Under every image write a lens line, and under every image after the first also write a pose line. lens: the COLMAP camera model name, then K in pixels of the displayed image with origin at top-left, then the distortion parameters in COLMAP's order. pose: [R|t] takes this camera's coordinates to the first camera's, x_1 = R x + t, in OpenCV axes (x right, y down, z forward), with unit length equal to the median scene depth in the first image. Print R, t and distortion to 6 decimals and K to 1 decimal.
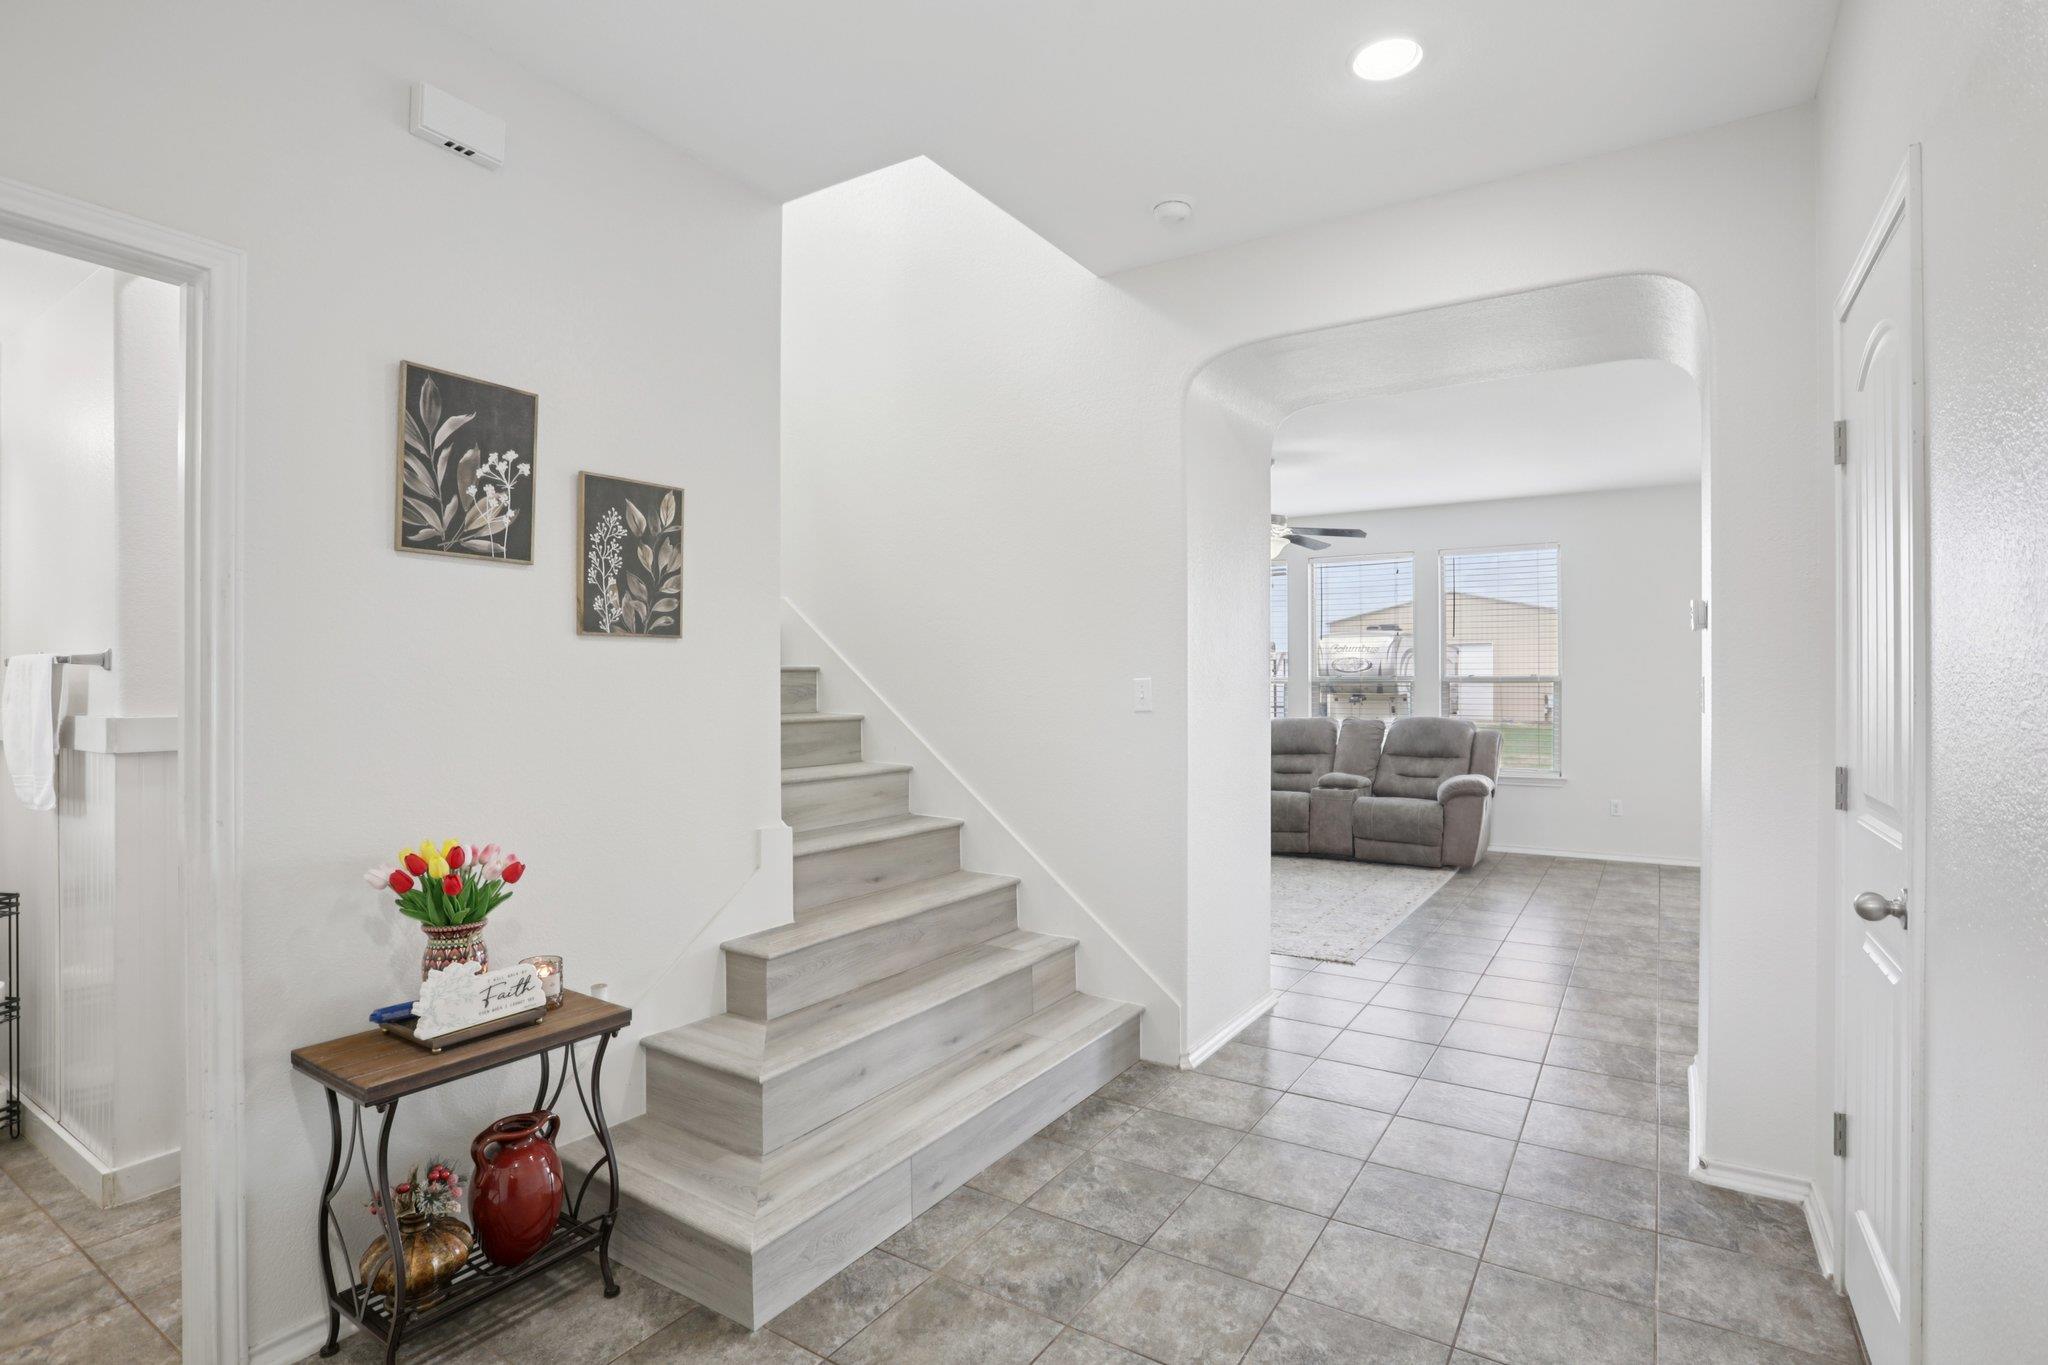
lens RADIAL K [[967.9, 0, 1024.0], [0, 967.9, 682.5], [0, 0, 1]] dist [-0.045519, 0.020261]
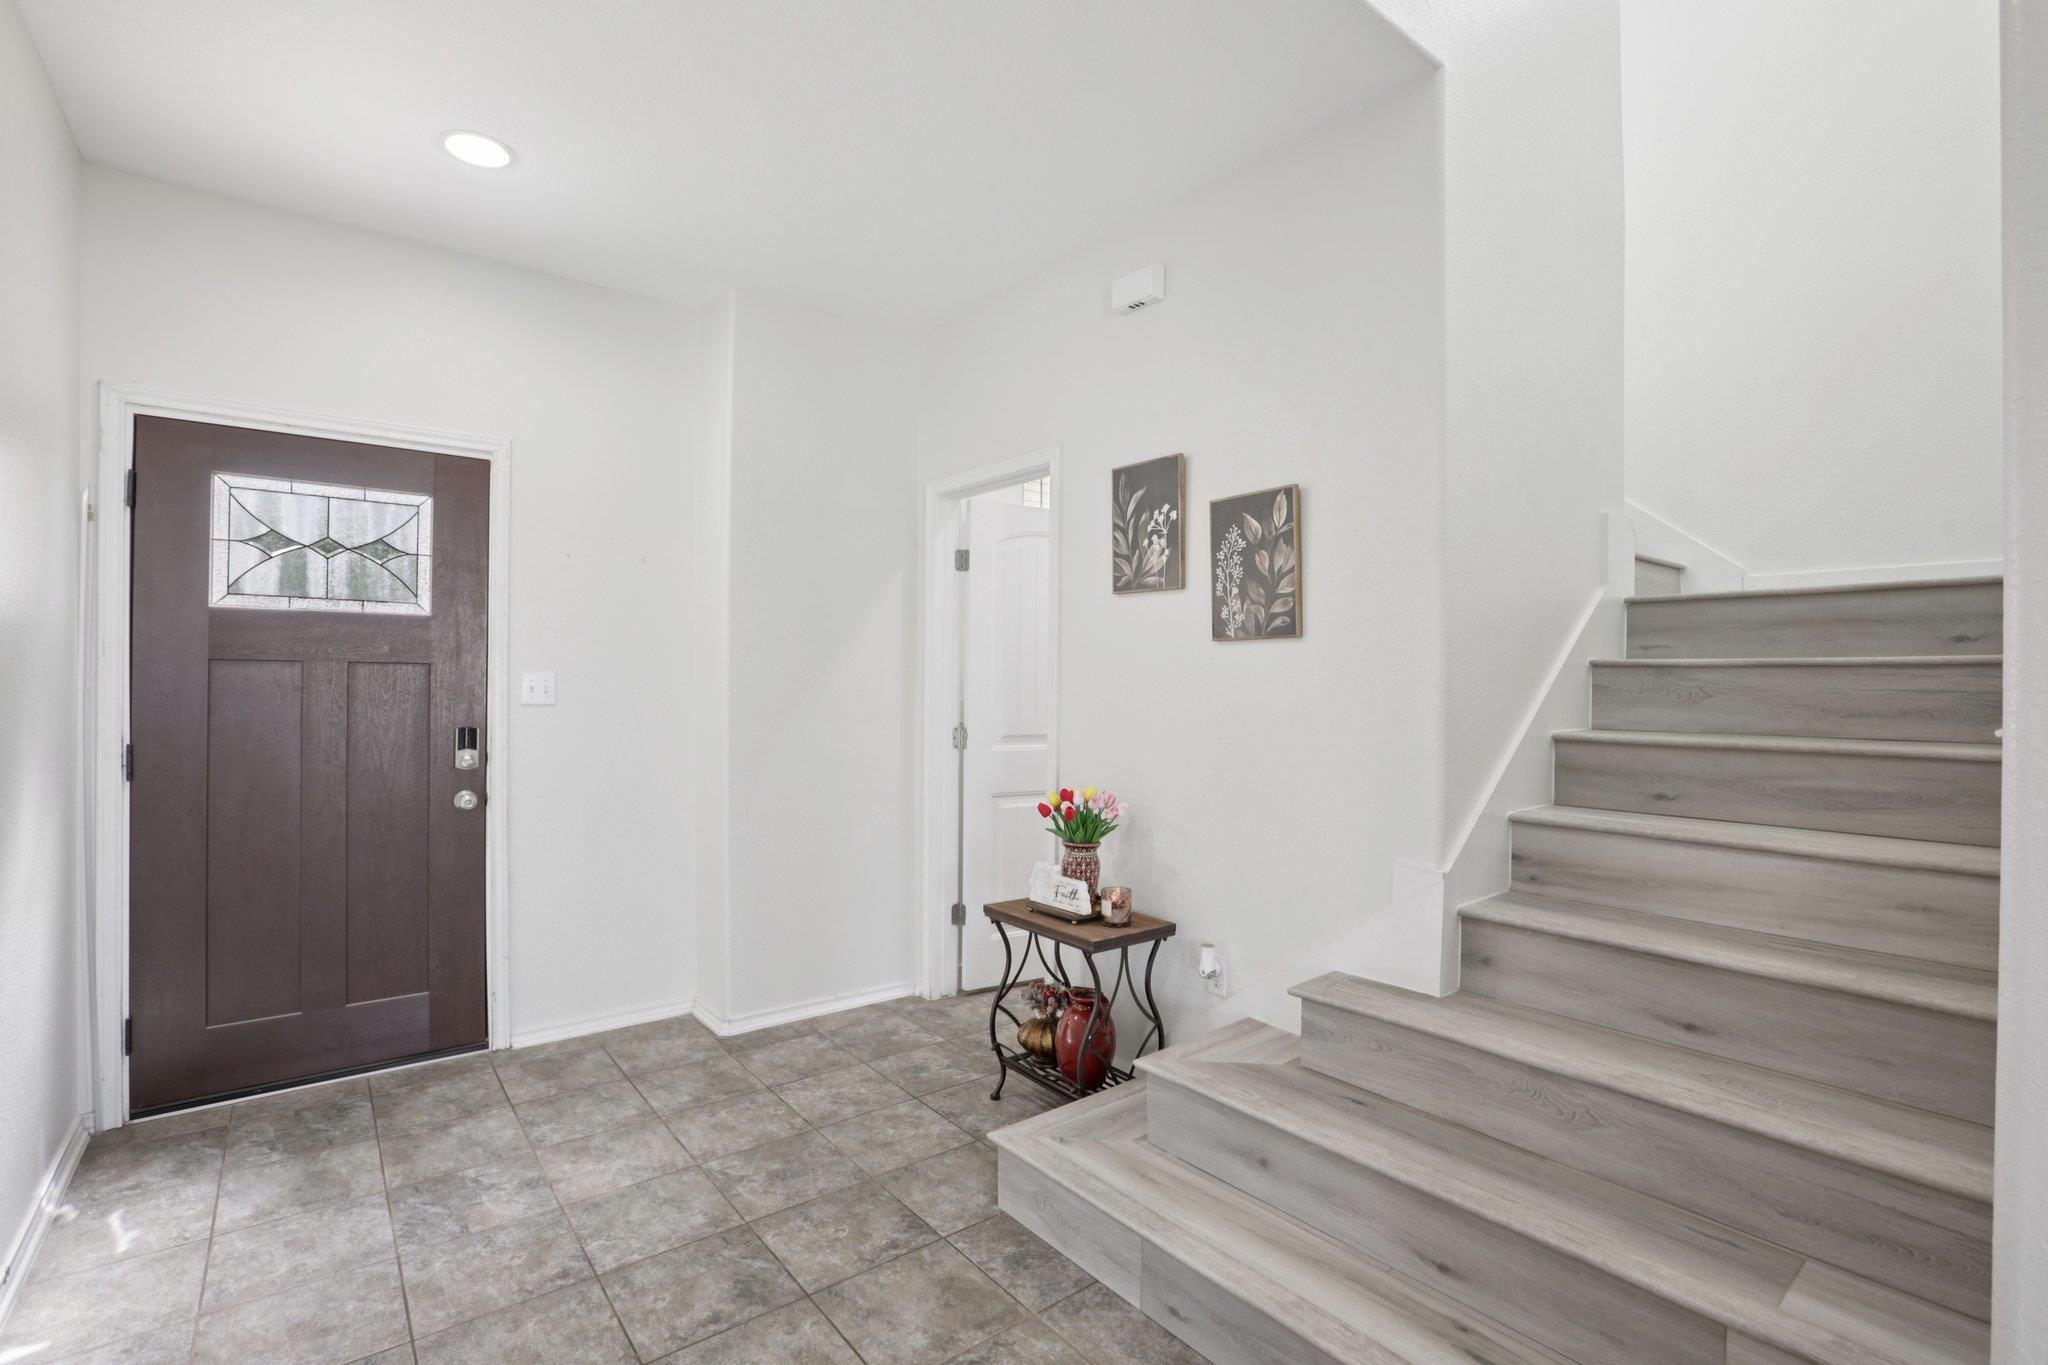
lens RADIAL K [[923.4, 0, 1047.1], [0, 923.4, 683.5], [0, 0, 1]] dist [-0.035302, 0.011050]
pose [[-0.280947, 0.002704, -0.959719, 0.656097], [-0.003520, 0.999986, 0.003848, -0.001584], [0.959717, 0.004459, -0.280934, 1.093461]]
